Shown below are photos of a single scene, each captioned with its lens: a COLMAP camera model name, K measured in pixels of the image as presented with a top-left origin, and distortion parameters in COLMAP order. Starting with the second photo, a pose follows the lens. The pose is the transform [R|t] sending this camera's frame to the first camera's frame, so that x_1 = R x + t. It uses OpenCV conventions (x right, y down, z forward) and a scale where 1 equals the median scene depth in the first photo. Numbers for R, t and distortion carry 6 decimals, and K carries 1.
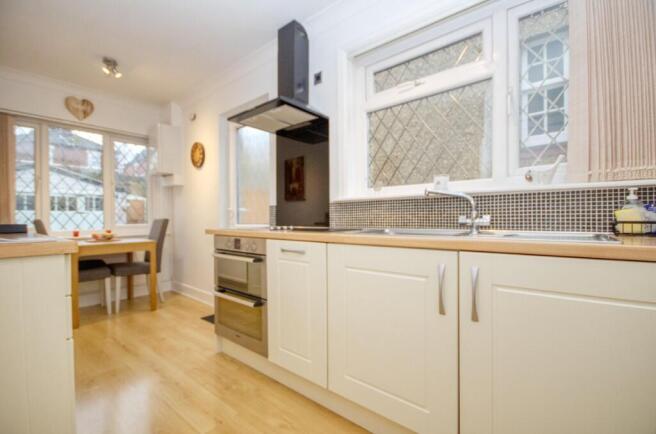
lens RADIAL K [[289.6, 0, 327.2], [0, 289.6, 222.2], [0, 0, 1]] dist [0.009352, -0.000657]
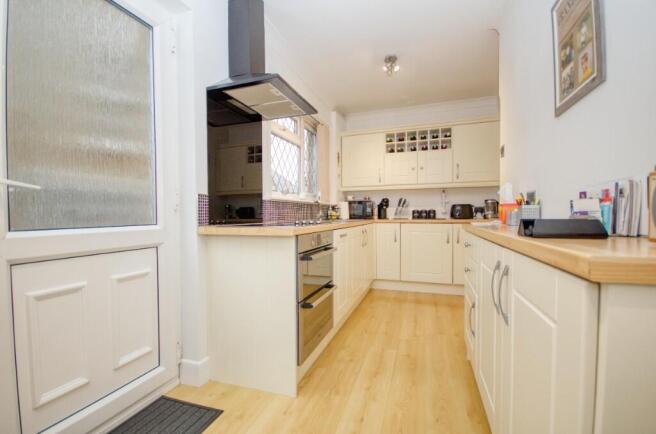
lens RADIAL K [[289.6, 0, 327.2], [0, 289.6, 222.2], [0, 0, 1]] dist [0.009352, -0.000657]
pose [[-0.356066, -0.021768, 0.934207, -1.150431], [0.009155, 0.999599, 0.026781, -0.012347], [-0.934416, 0.018088, -0.355724, 1.244043]]
